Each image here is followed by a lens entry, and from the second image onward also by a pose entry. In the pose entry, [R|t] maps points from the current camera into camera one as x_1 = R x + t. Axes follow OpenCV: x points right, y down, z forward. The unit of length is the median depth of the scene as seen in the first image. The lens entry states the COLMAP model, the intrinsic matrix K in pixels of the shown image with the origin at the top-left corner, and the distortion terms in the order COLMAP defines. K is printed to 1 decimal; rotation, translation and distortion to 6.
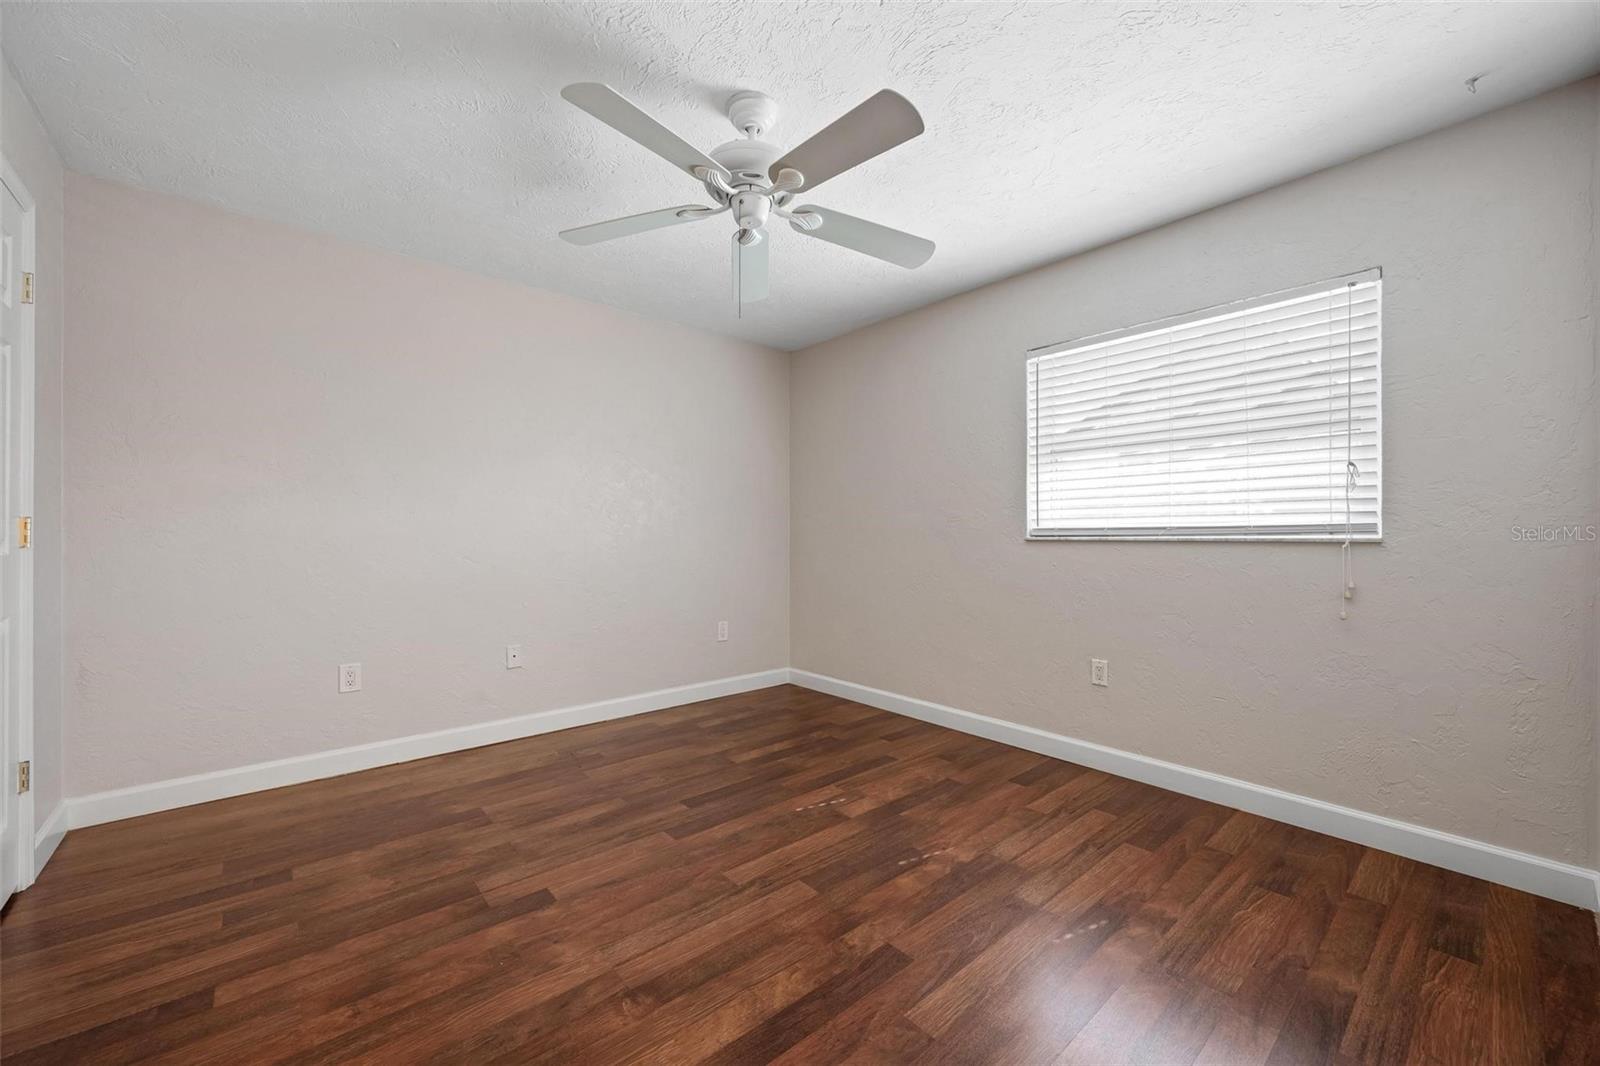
lens RADIAL K [[634.0, 0, 801.6], [0, 634.0, 537.1], [0, 0, 1]] dist [0.001852, 0.000029]
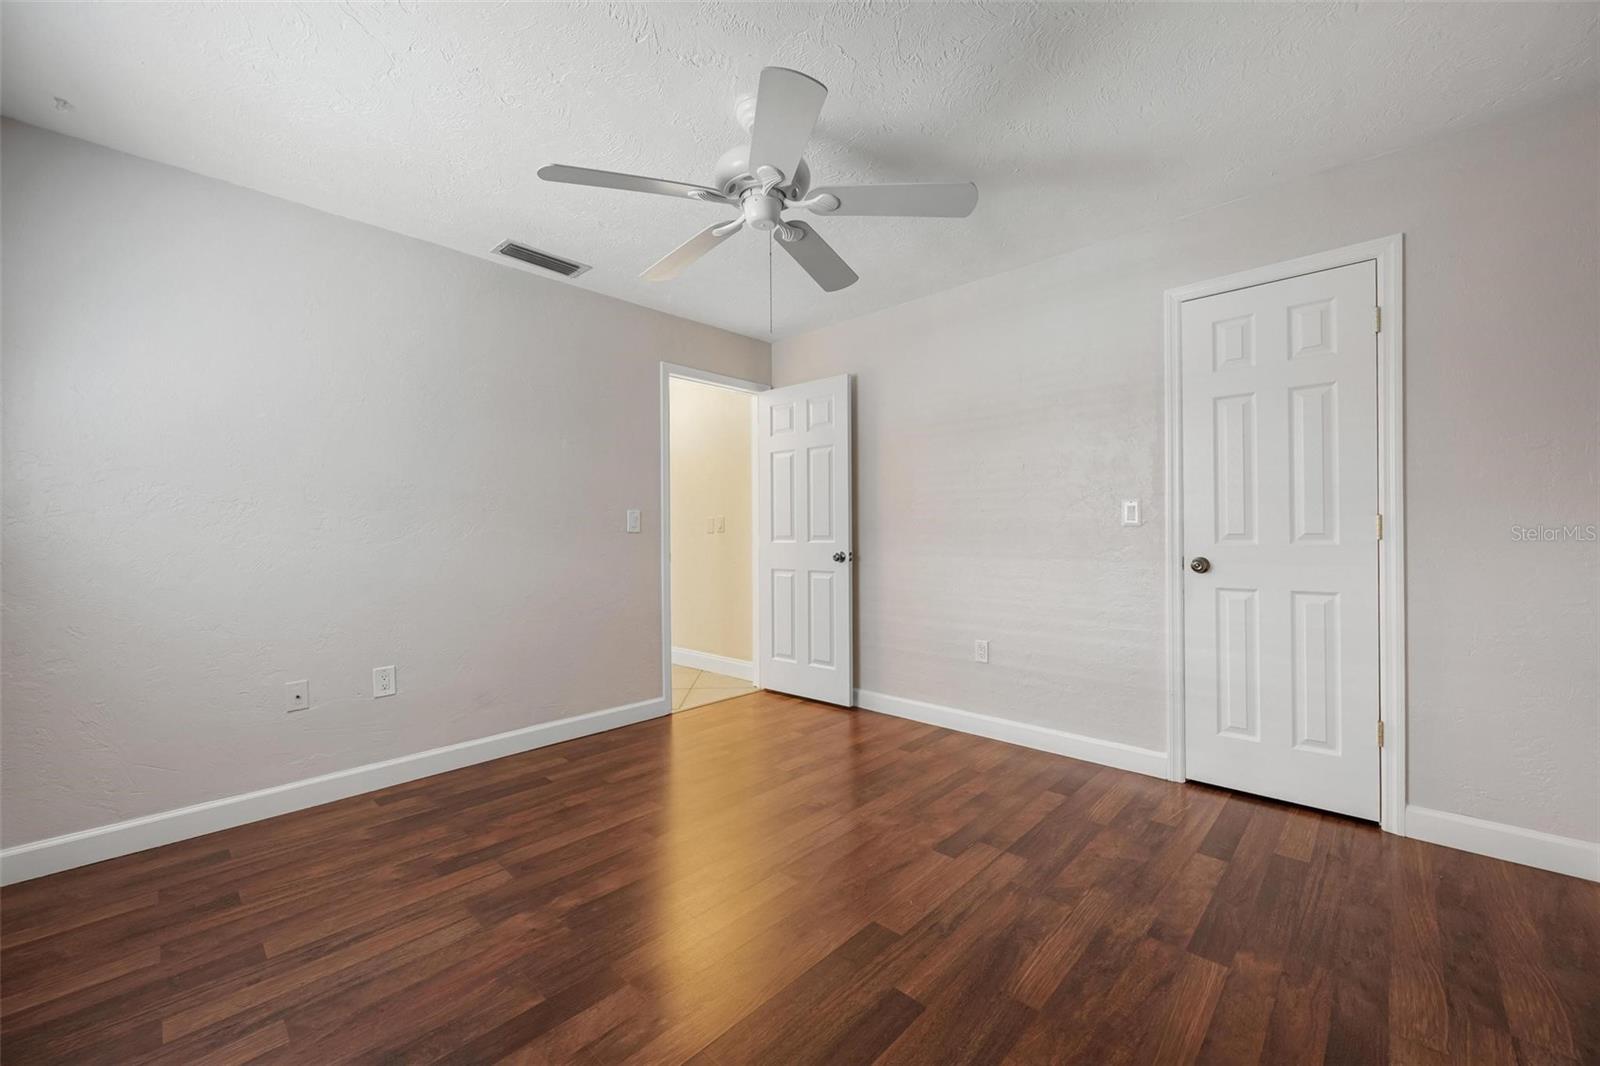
lens RADIAL K [[634.0, 0, 805.1], [0, 634.0, 529.7], [0, 0, 1]] dist [0.001852, 0.000029]
pose [[-0.994973, 0.008199, -0.099805, -0.039519], [0.008041, 0.999966, 0.001986, -0.009827], [0.099818, 0.001174, -0.995005, 1.809805]]
